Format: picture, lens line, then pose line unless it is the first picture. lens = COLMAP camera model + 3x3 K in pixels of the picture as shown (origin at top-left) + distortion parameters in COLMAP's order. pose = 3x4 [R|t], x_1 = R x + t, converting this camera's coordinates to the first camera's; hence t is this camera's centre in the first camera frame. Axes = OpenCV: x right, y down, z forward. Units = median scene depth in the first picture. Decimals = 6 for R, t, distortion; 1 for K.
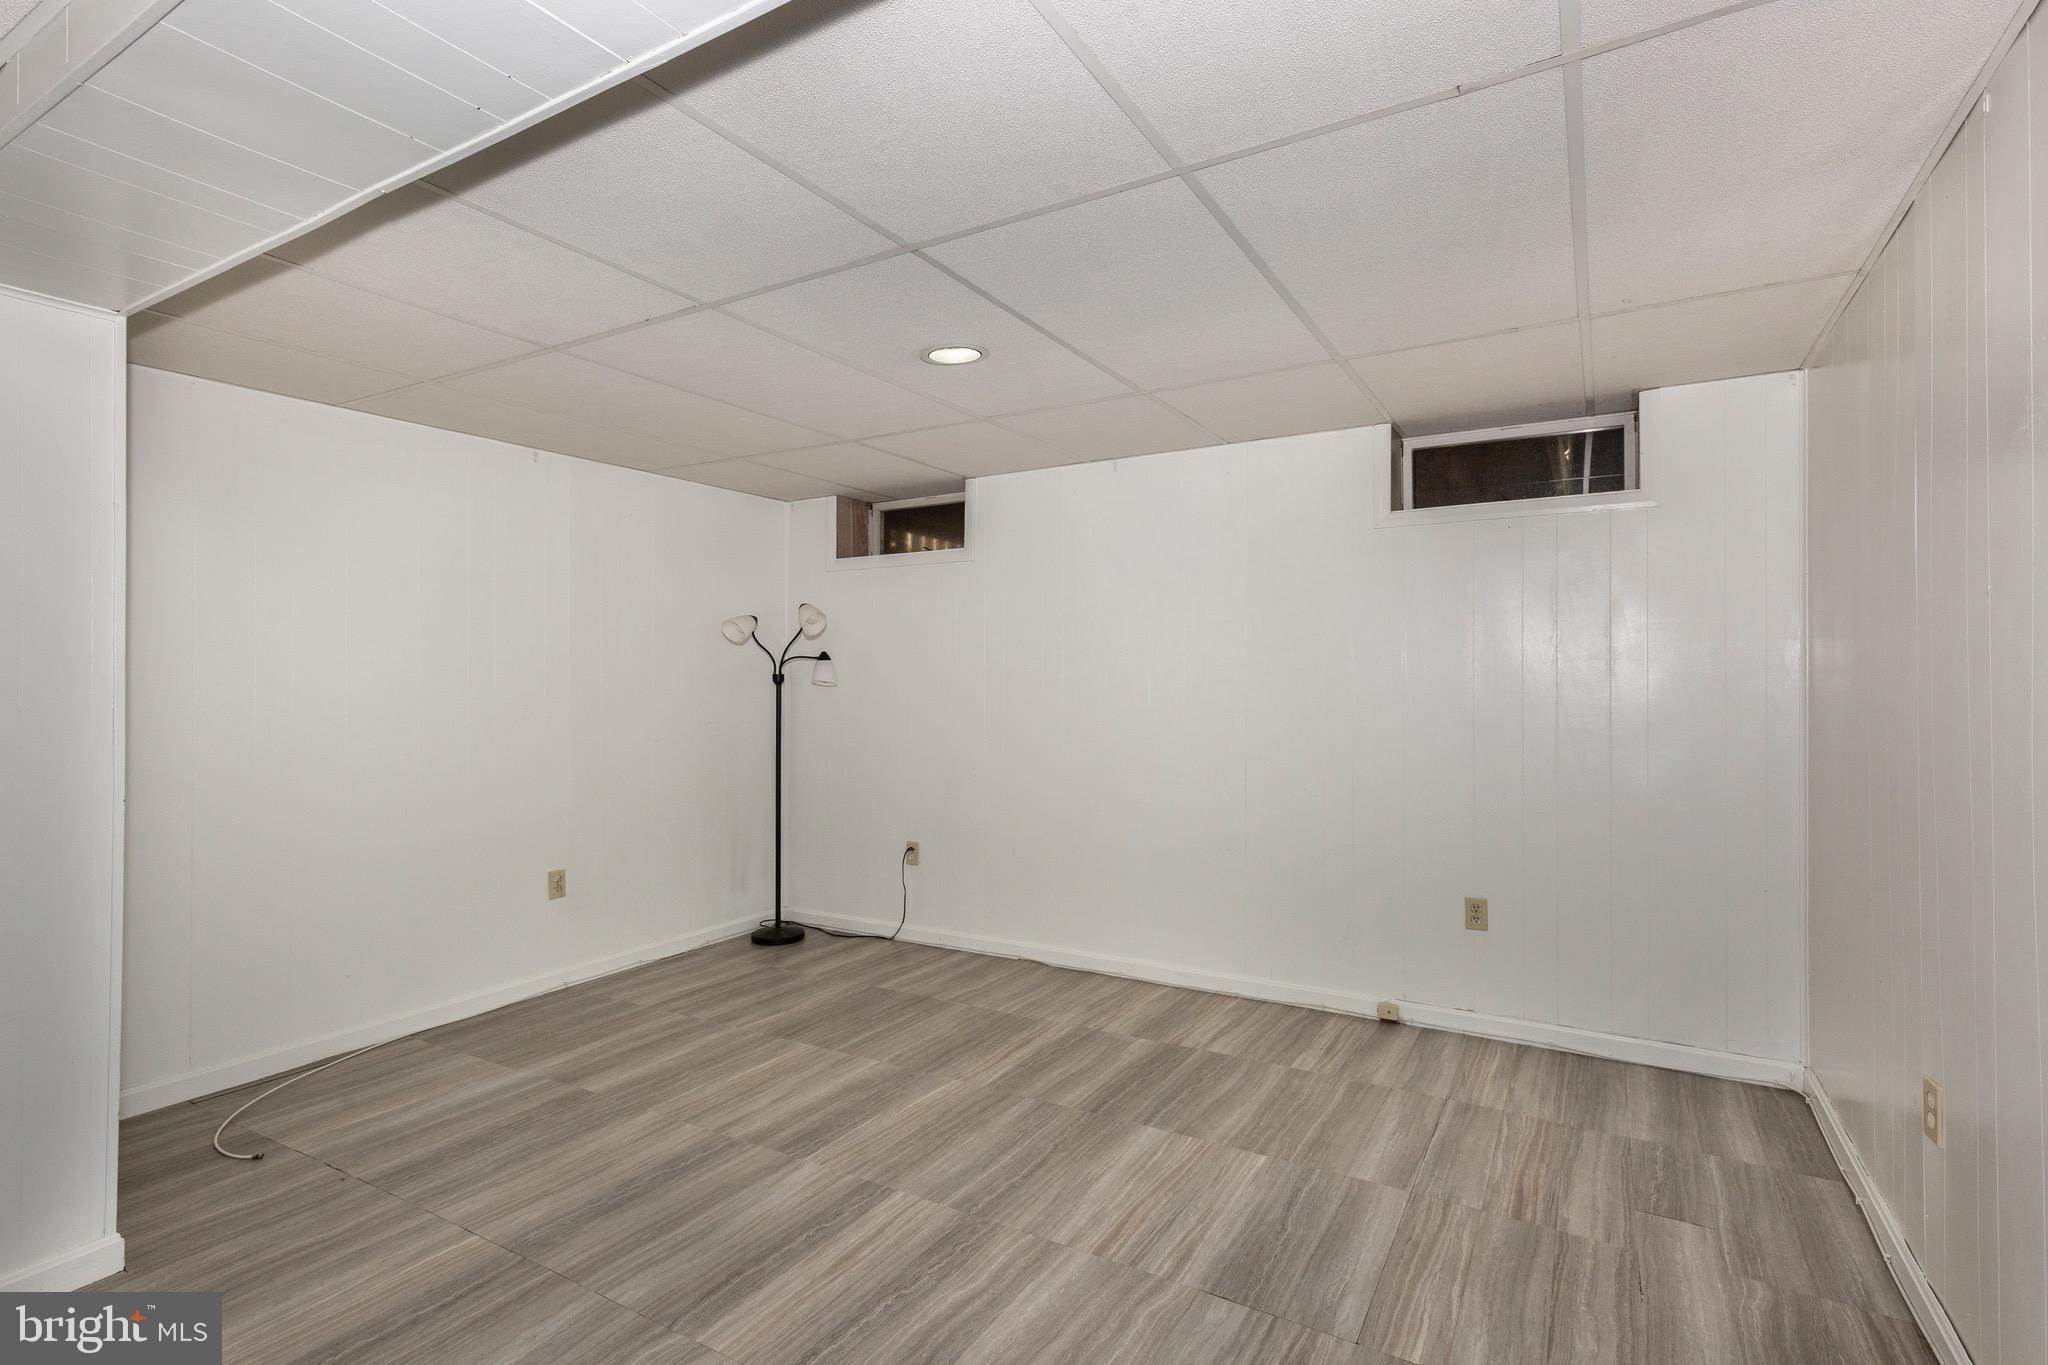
lens RADIAL K [[947.6, 0, 1022.2], [0, 947.6, 681.3], [0, 0, 1]] dist [0.010783, -0.002455]
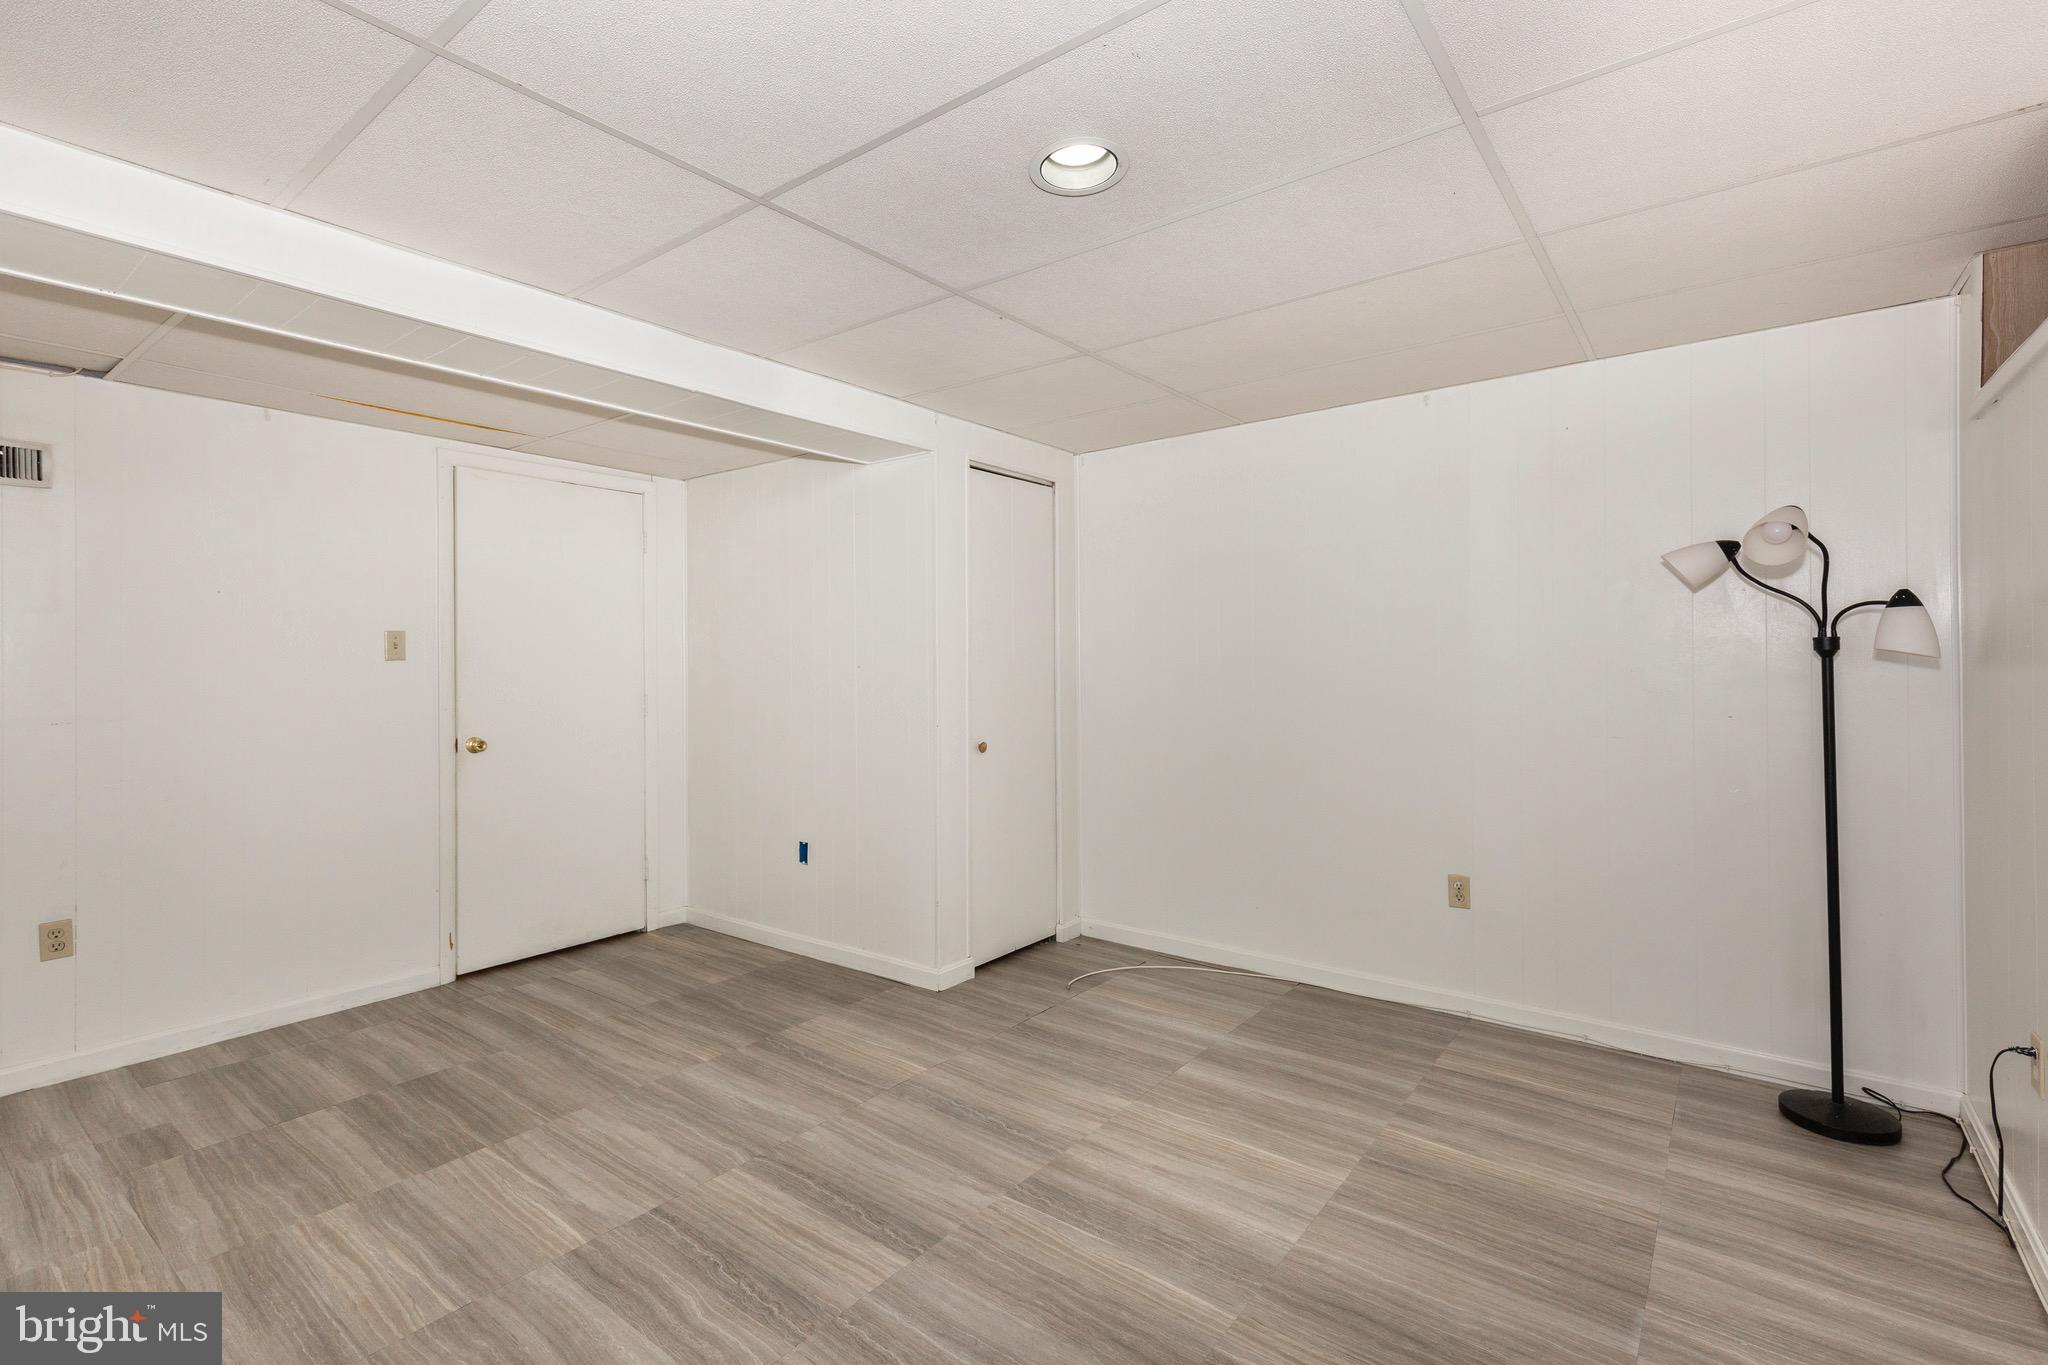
lens RADIAL K [[947.6, 0, 984.3], [0, 947.6, 659.4], [0, 0, 1]] dist [0.010783, -0.002455]
pose [[-0.125152, 0.003868, -0.992130, 0.531181], [0.007301, 0.999969, 0.002977, 0.000598], [0.992111, -0.006871, -0.125176, 0.896087]]
